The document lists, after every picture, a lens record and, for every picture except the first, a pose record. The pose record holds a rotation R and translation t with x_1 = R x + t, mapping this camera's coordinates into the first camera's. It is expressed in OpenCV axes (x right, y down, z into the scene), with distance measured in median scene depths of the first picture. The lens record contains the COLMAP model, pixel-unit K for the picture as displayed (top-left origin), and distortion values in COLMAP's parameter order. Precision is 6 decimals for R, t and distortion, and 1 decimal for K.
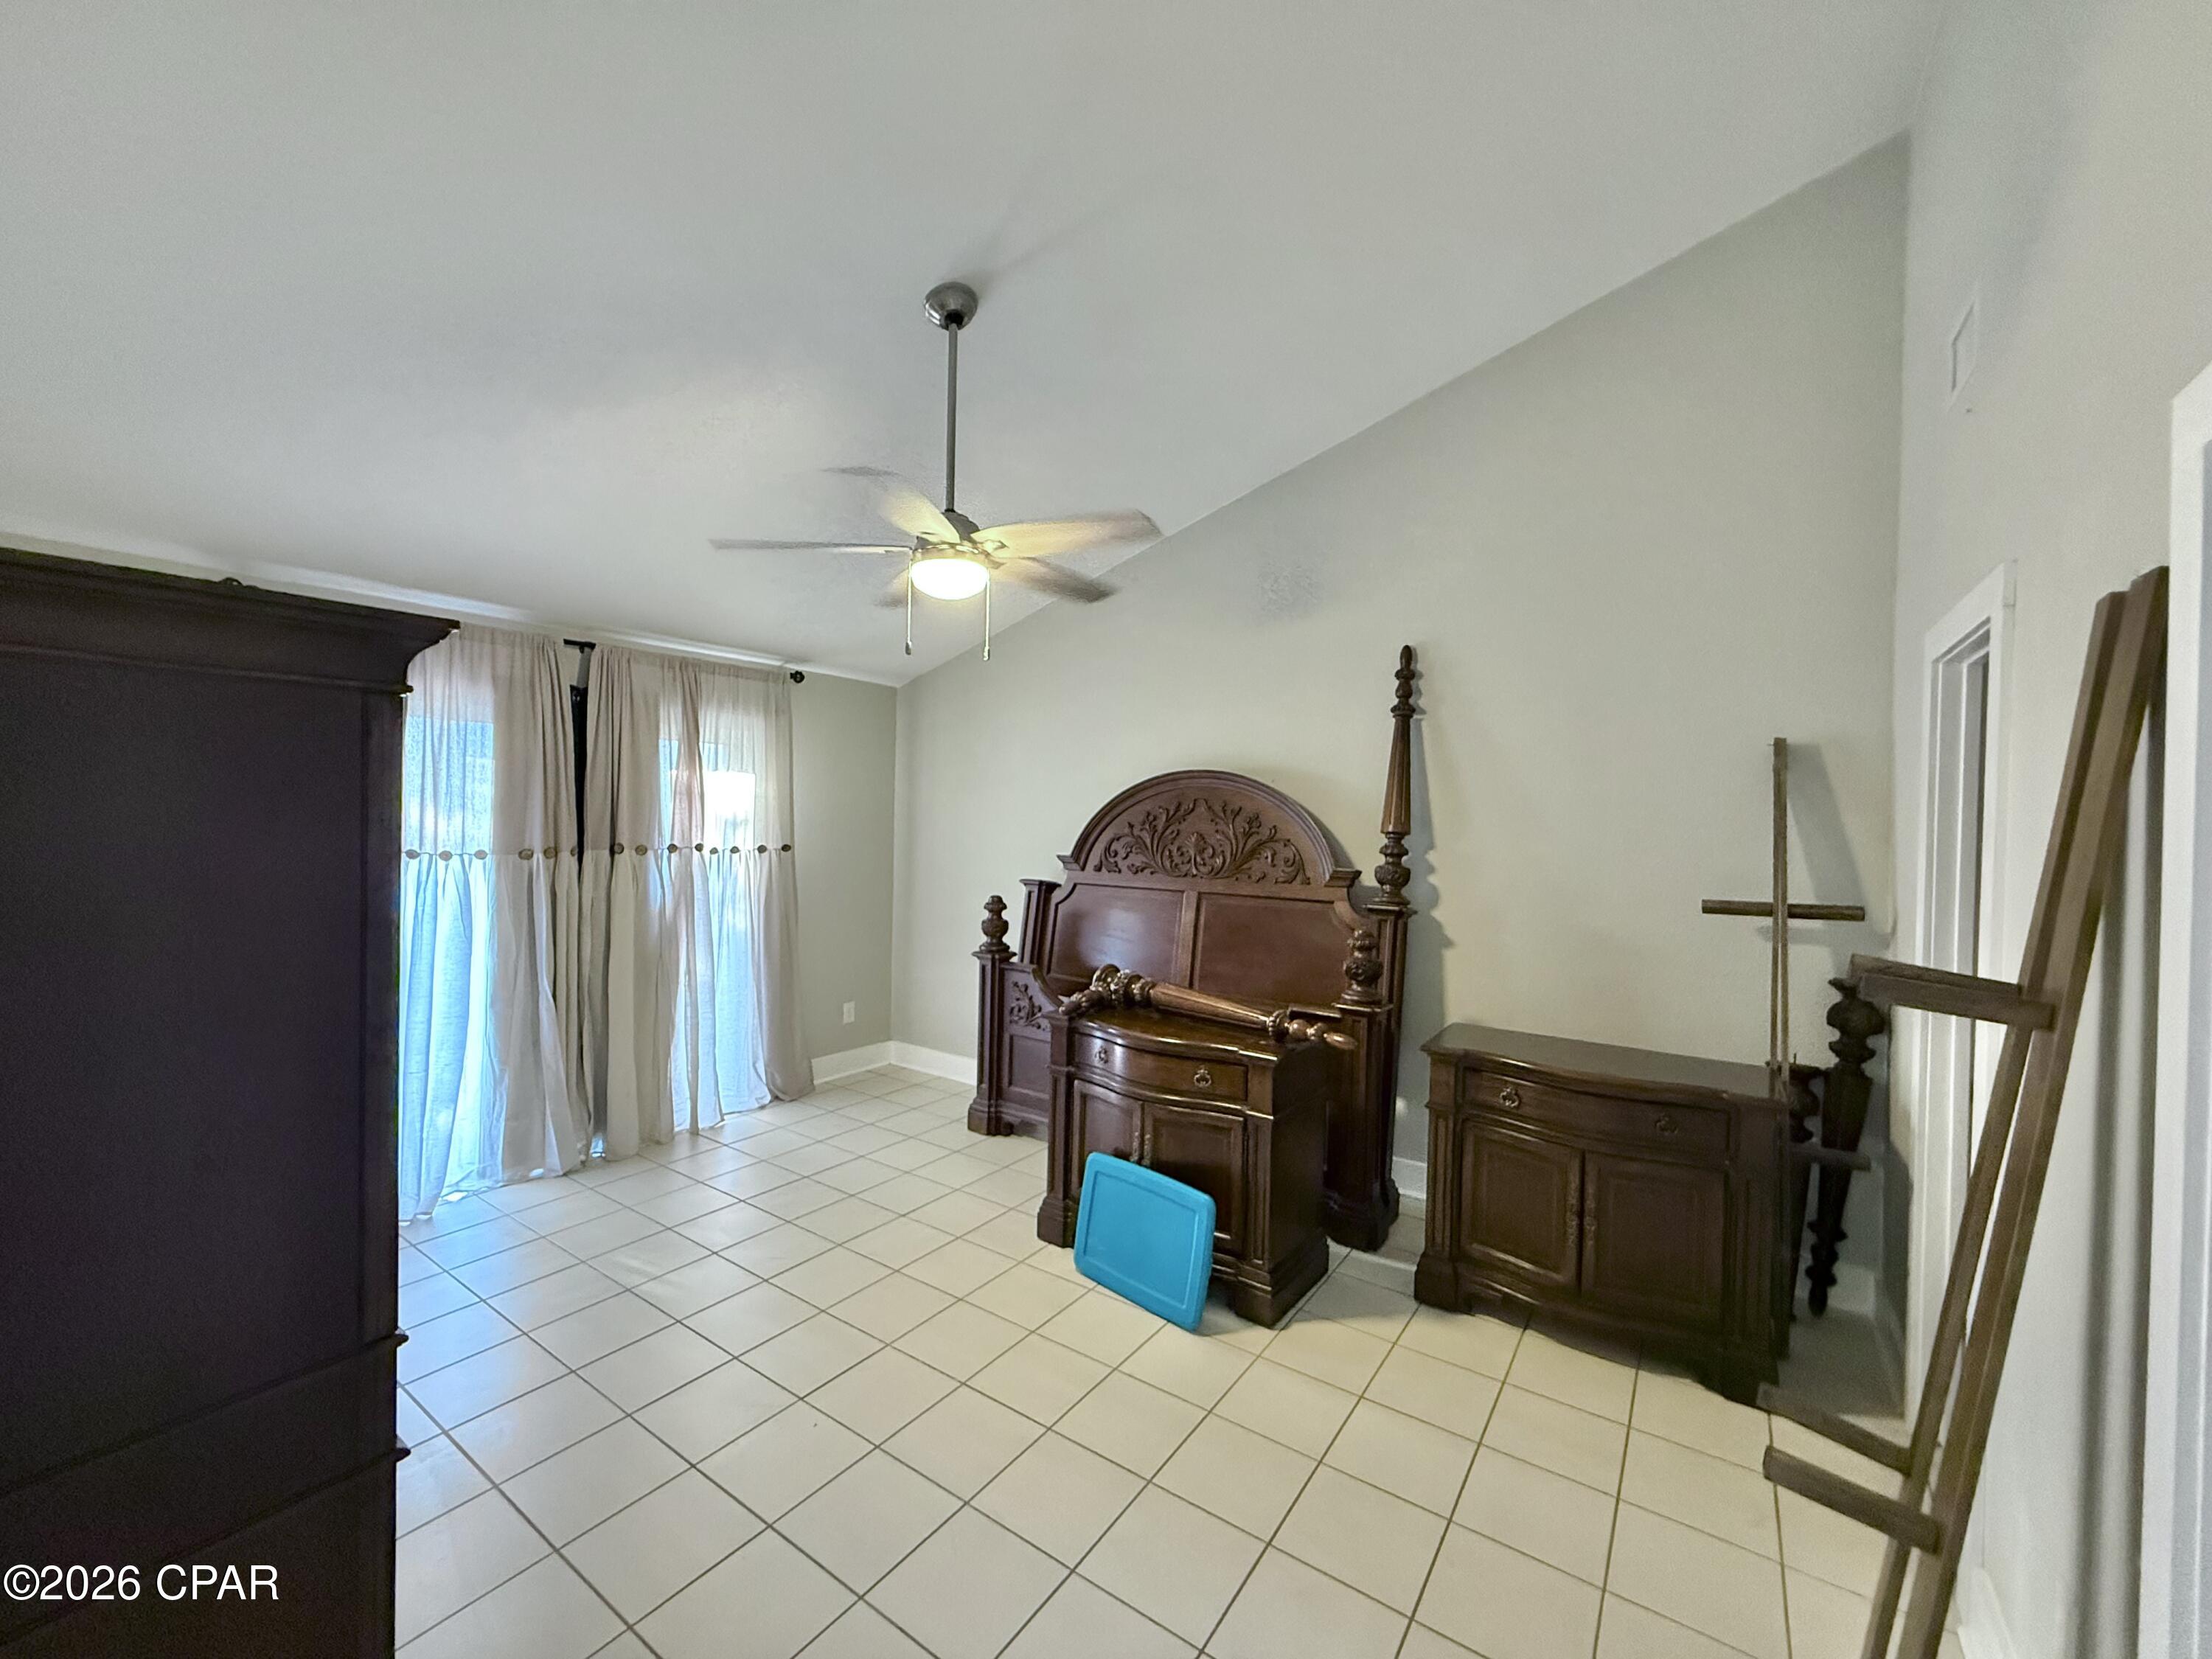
lens RADIAL K [[883.0, 0, 1106.0], [0, 883.0, 829.5], [0, 0, 1]] dist [0.000371, 0.000634]
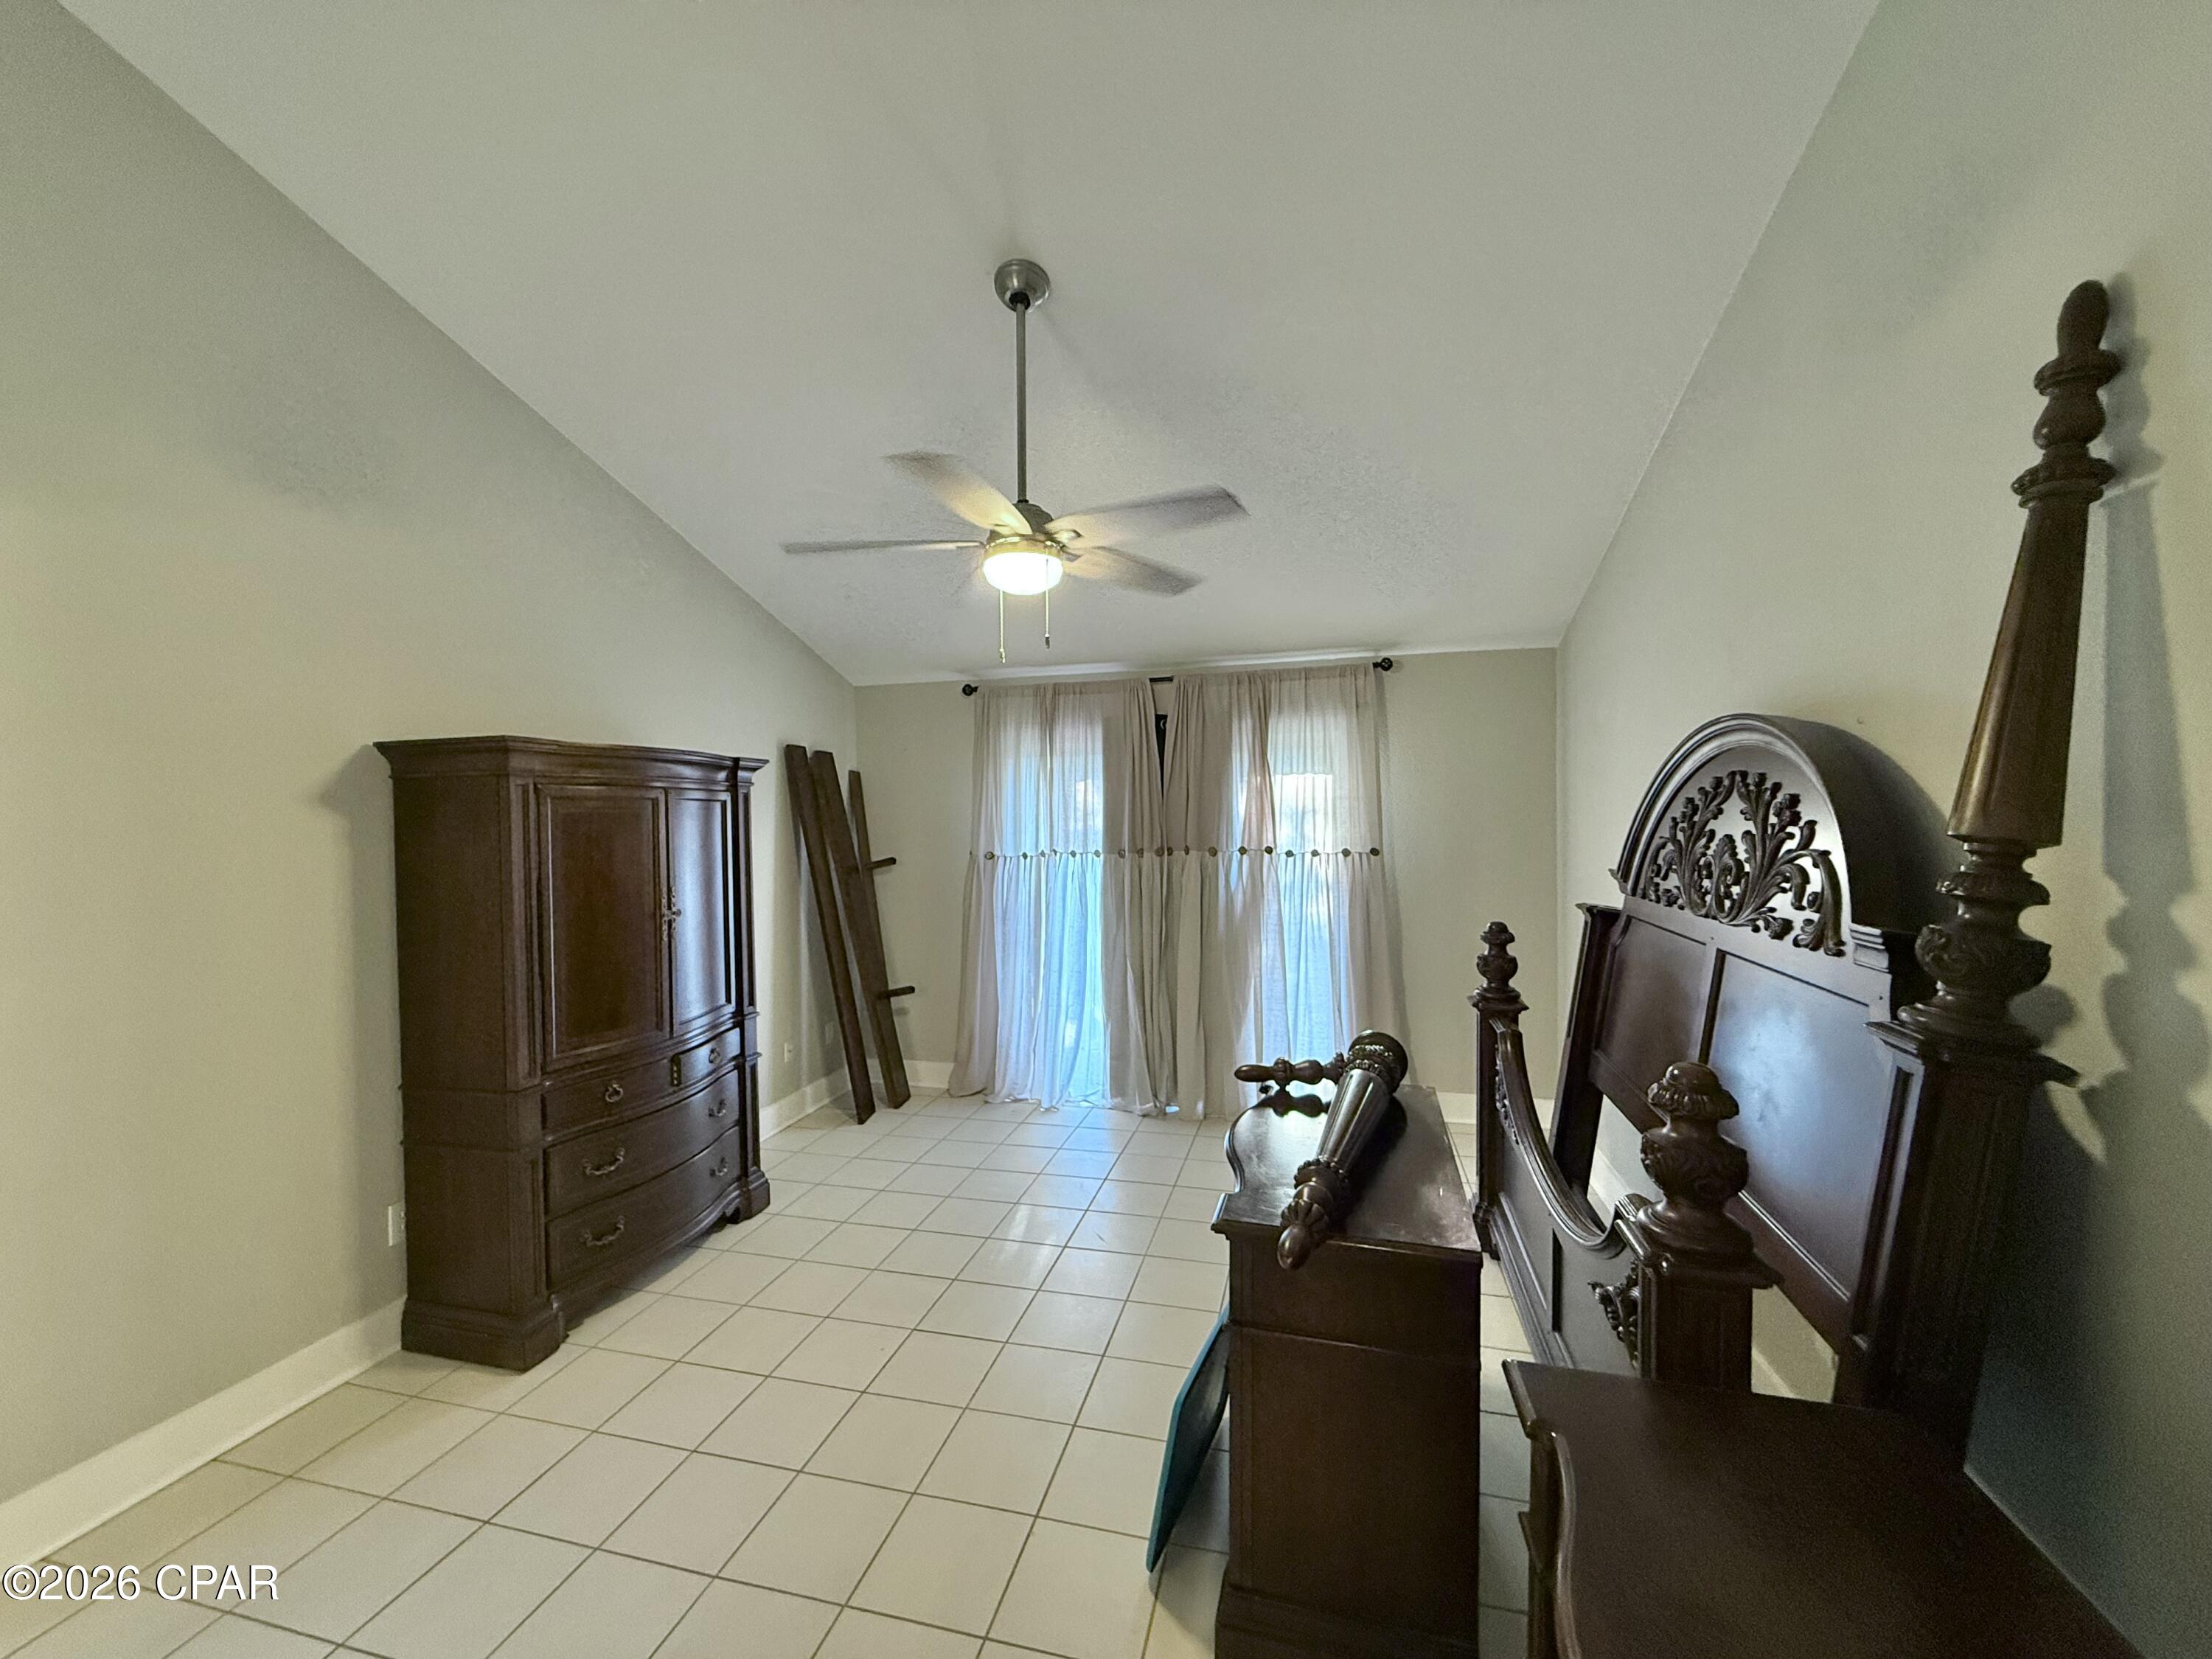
lens RADIAL K [[883.0, 0, 1106.0], [0, 883.0, 829.5], [0, 0, 1]] dist [0.000371, 0.000634]
pose [[0.342918, -0.005976, -0.939346, 0.462935], [0.007637, 0.999964, -0.003573, -0.001947], [0.939334, -0.005948, 0.342952, 0.472027]]
